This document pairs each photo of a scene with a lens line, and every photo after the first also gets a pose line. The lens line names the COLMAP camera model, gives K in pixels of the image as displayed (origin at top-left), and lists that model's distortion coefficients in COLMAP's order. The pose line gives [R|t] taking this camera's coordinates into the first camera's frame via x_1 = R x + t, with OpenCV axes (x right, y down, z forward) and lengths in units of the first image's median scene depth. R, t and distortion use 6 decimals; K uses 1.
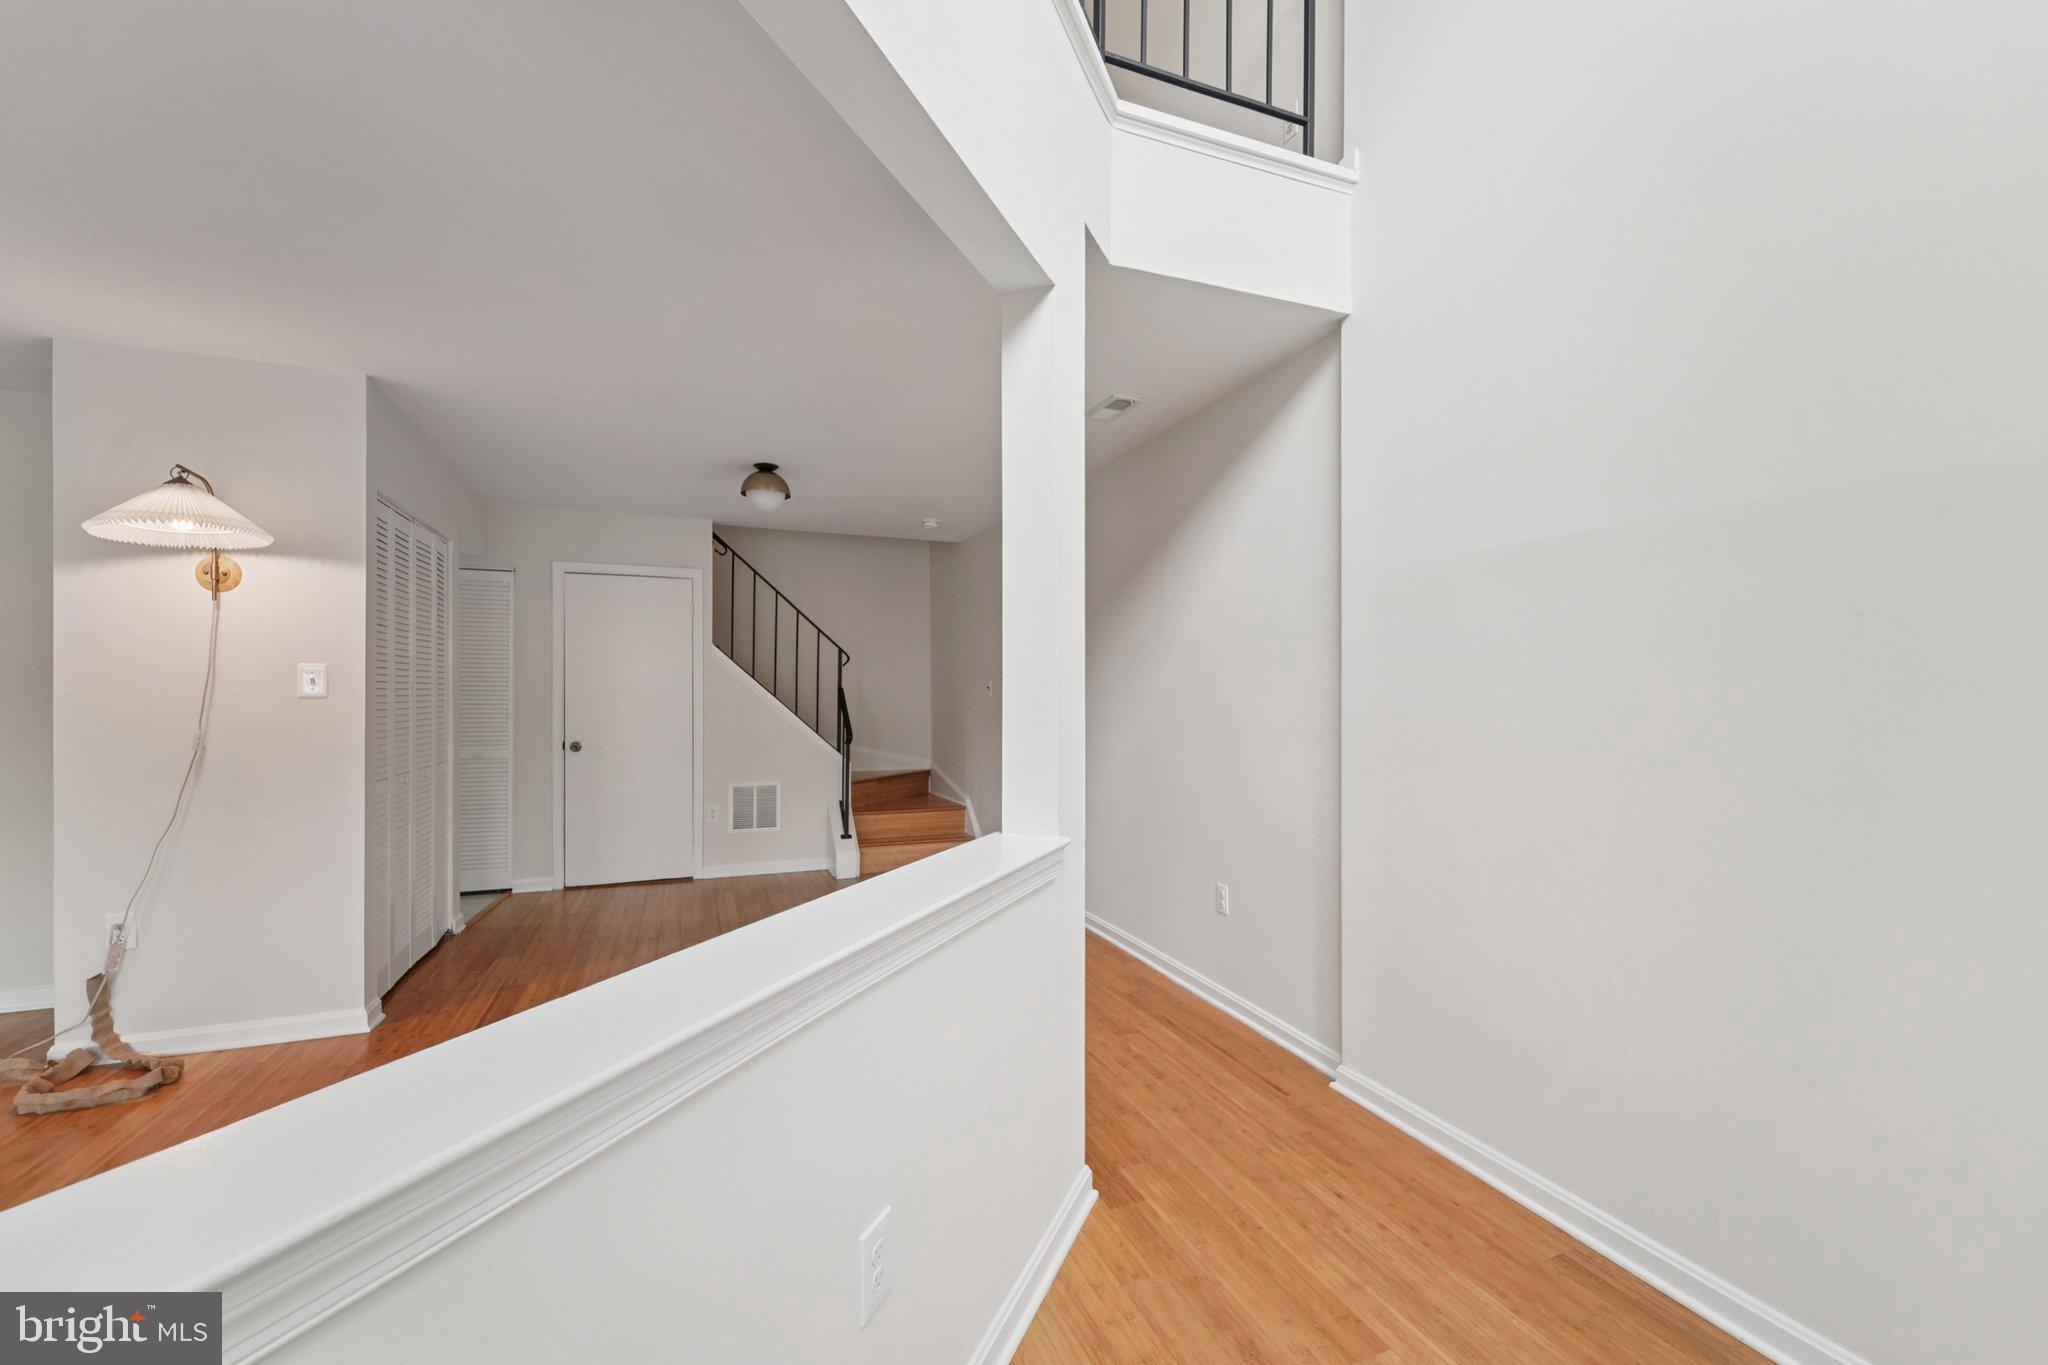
lens RADIAL K [[843.0, 0, 1024.1], [0, 843.0, 701.5], [0, 0, 1]] dist [0.001188, -0.002074]
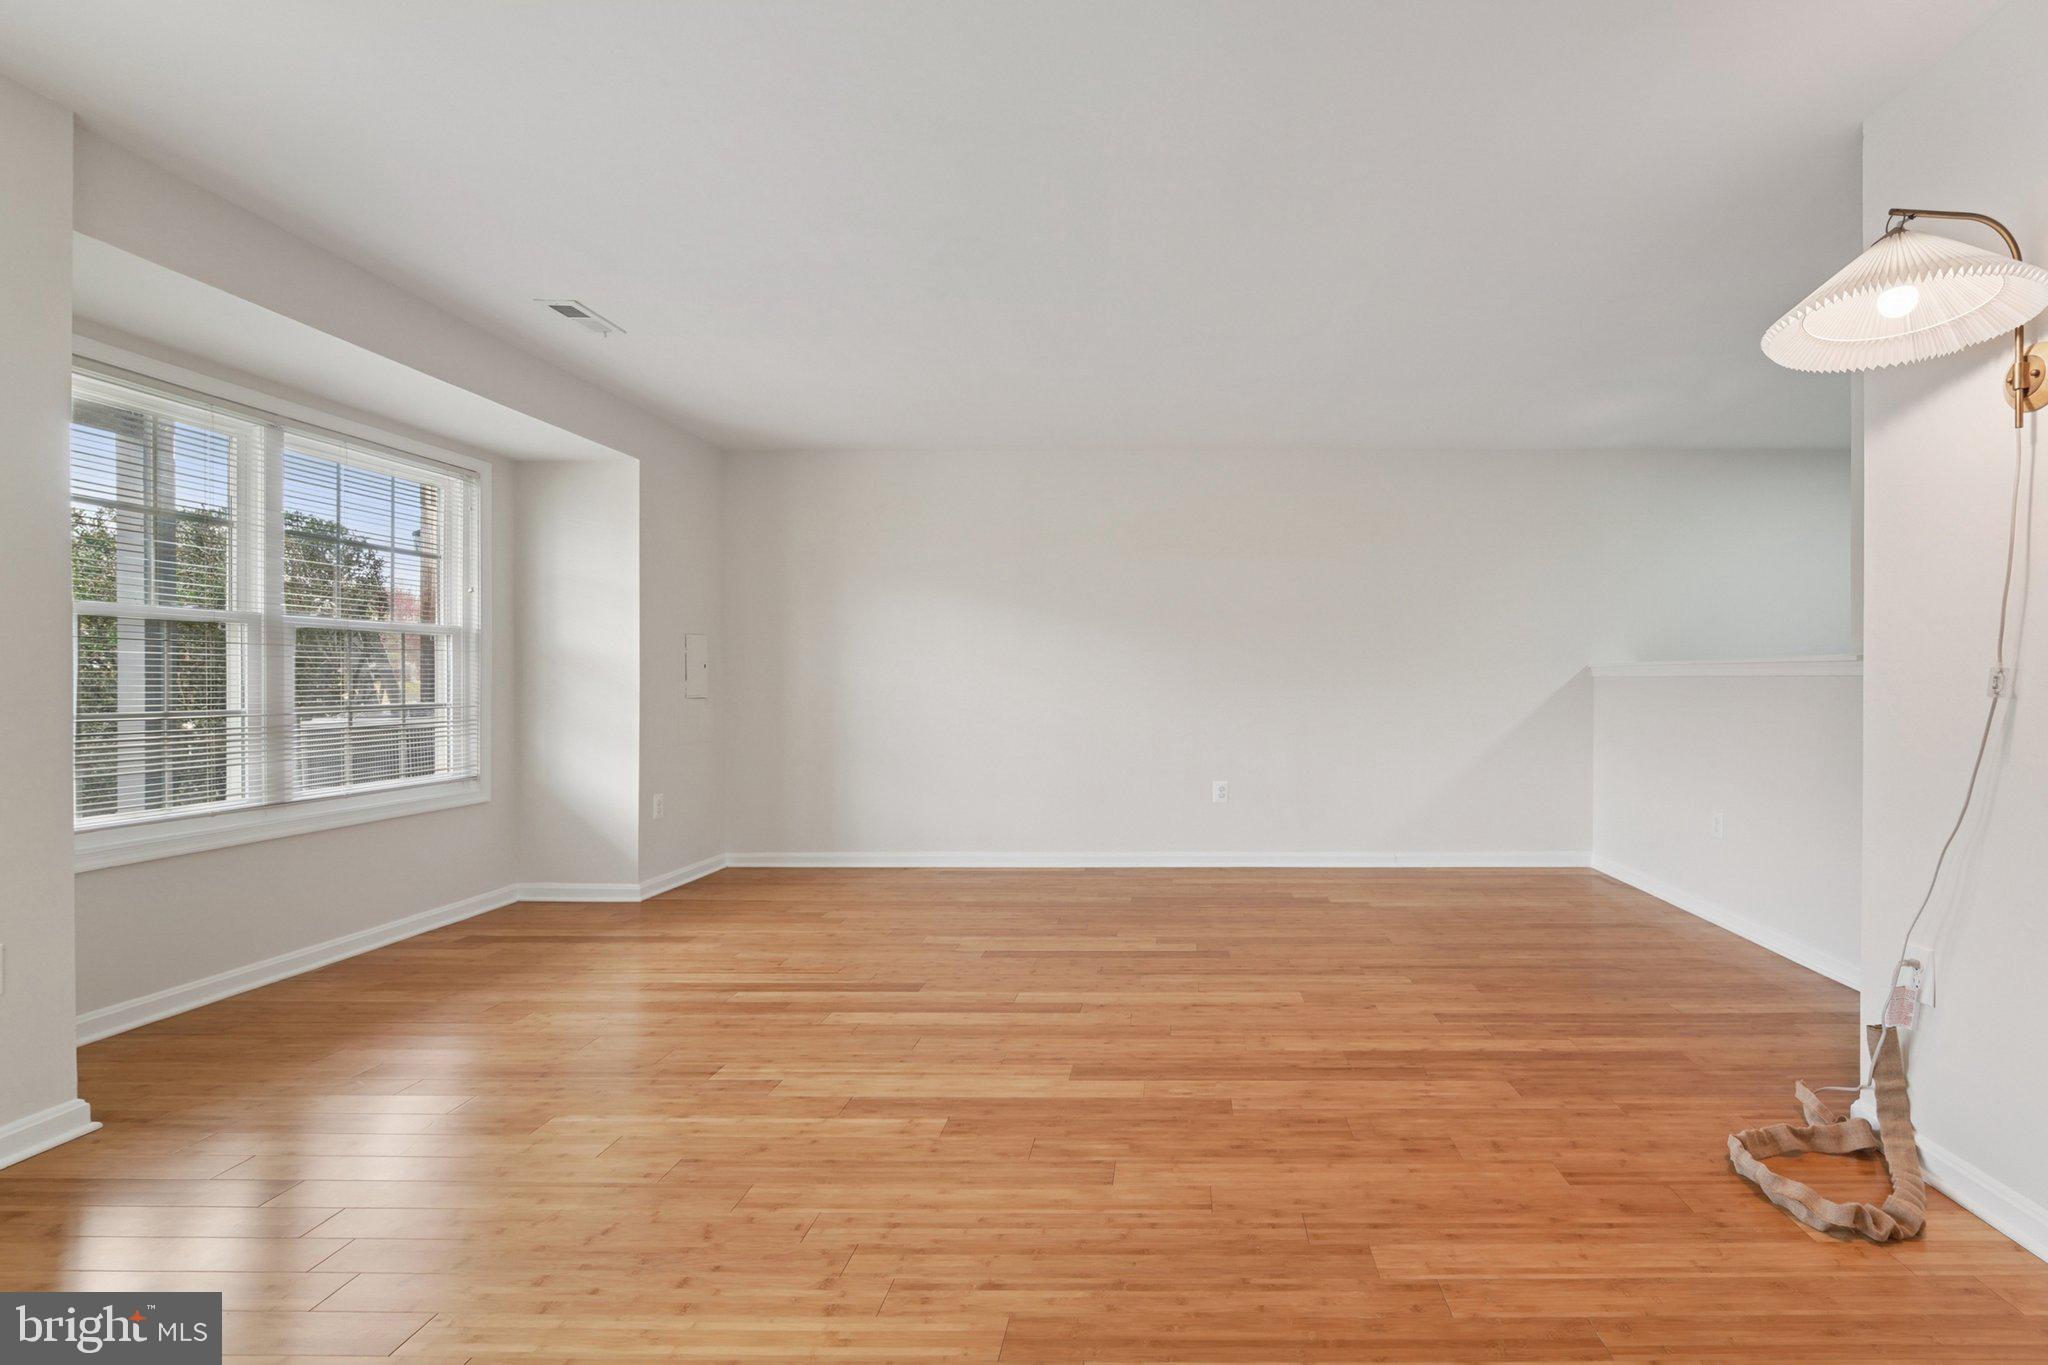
lens RADIAL K [[895.5, 0, 1189.2], [0, 895.5, 683.6], [0, 0, 1]] dist [-0.010791, -0.000219]
pose [[-0.366660, 0.001276, -0.930354, -0.119972], [-0.009209, 0.999945, 0.005001, 0.027045], [0.930309, 0.010401, -0.366628, 0.383262]]
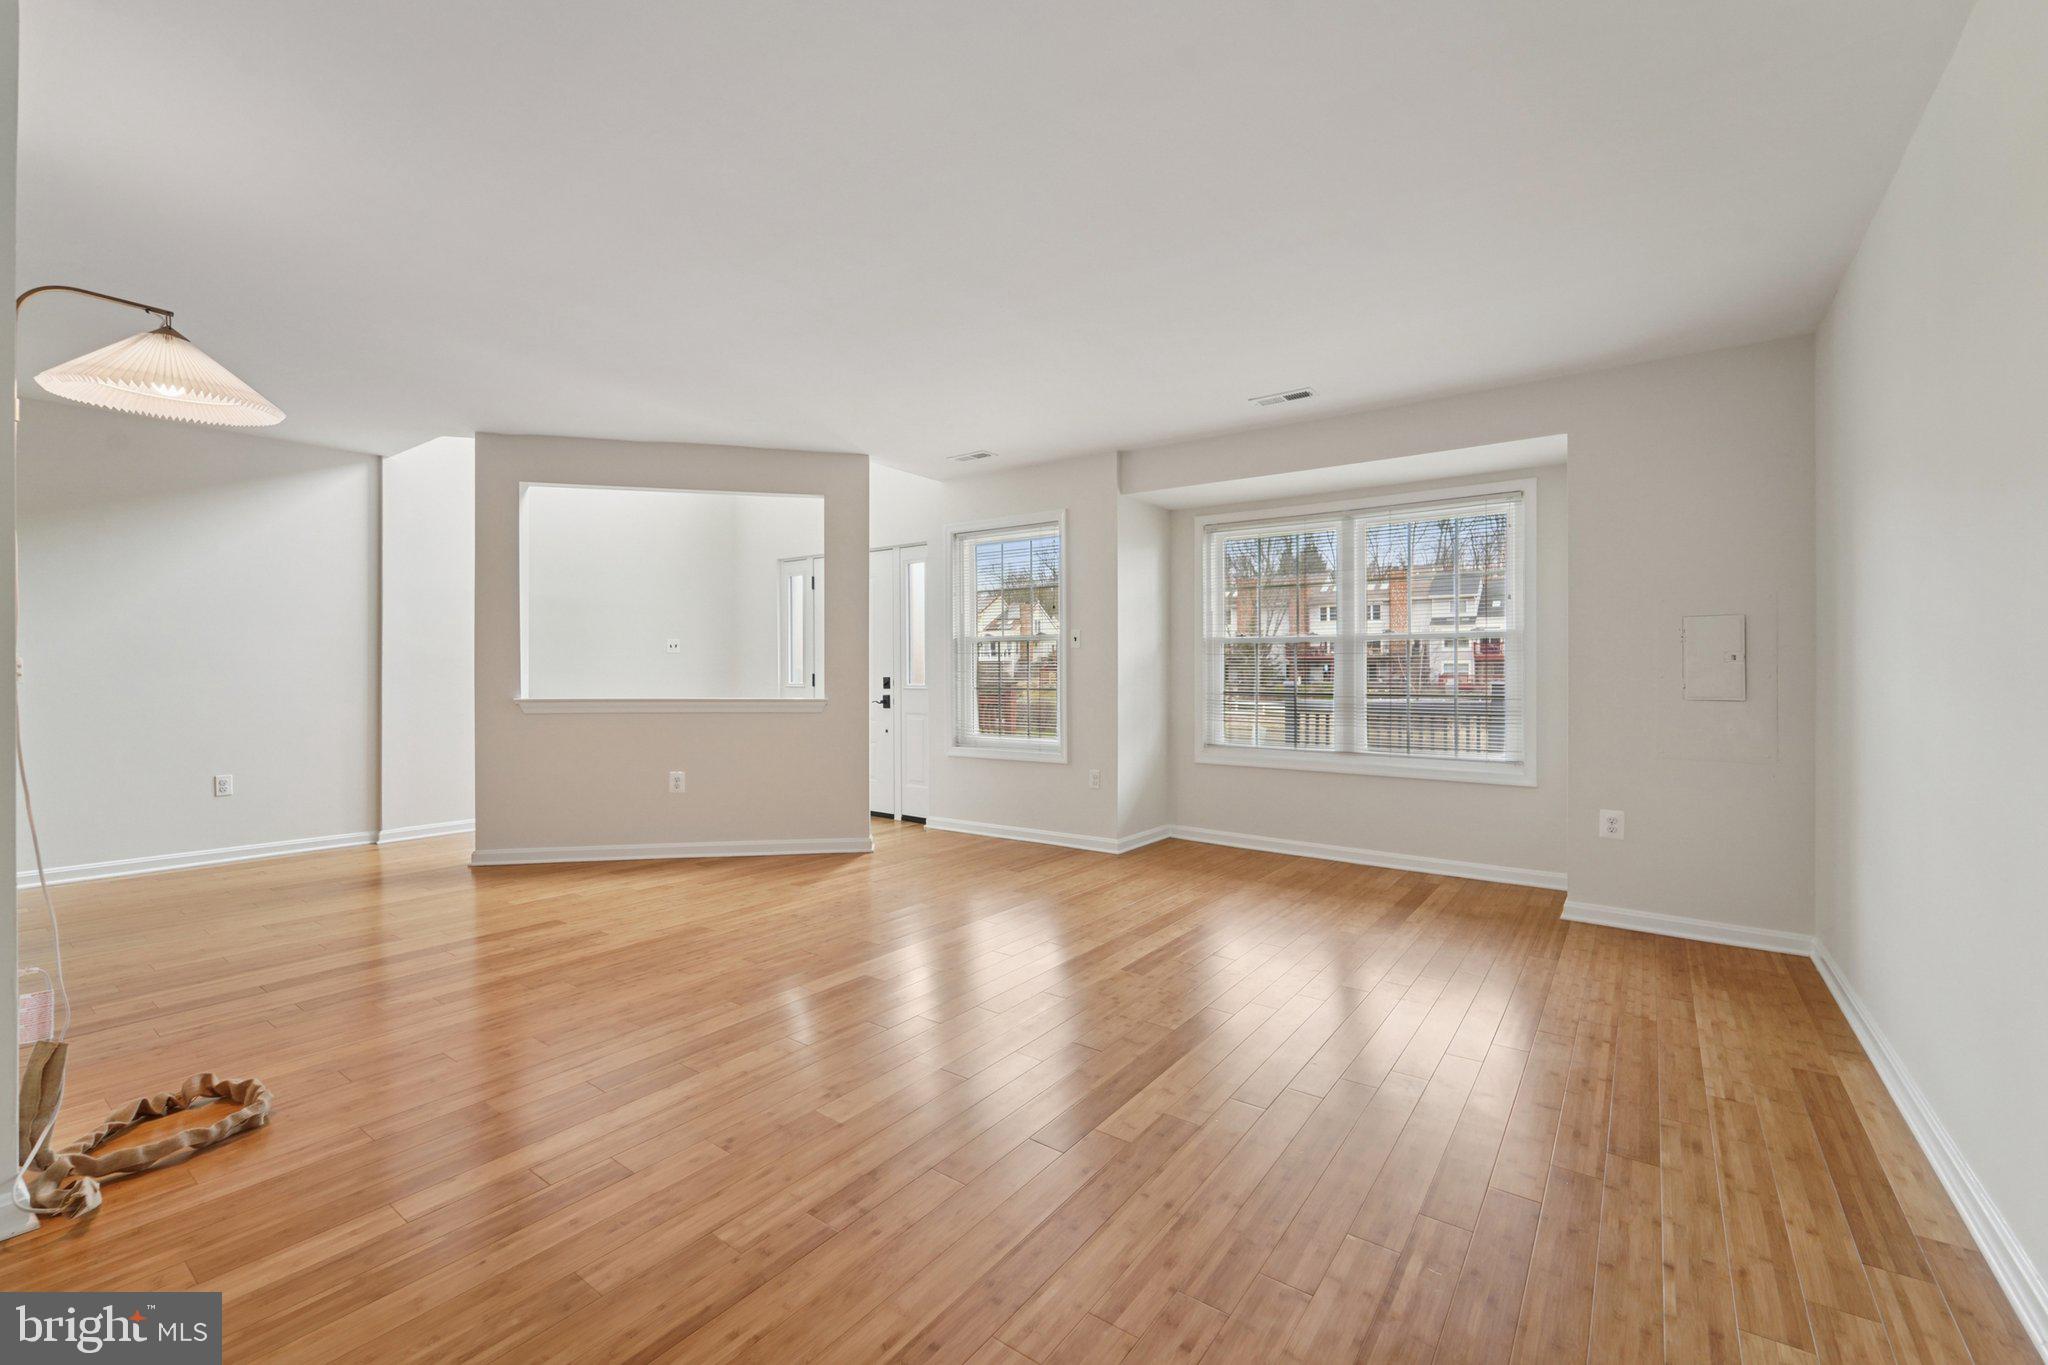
lens RADIAL K [[843.0, 0, 1035.5], [0, 843.0, 686.4], [0, 0, 1]] dist [0.001188, -0.002074]
pose [[-0.537930, -0.015990, 0.842838, -1.036226], [0.003335, 0.999772, 0.021095, 0.025034], [-0.842983, 0.014158, -0.537754, 0.369290]]
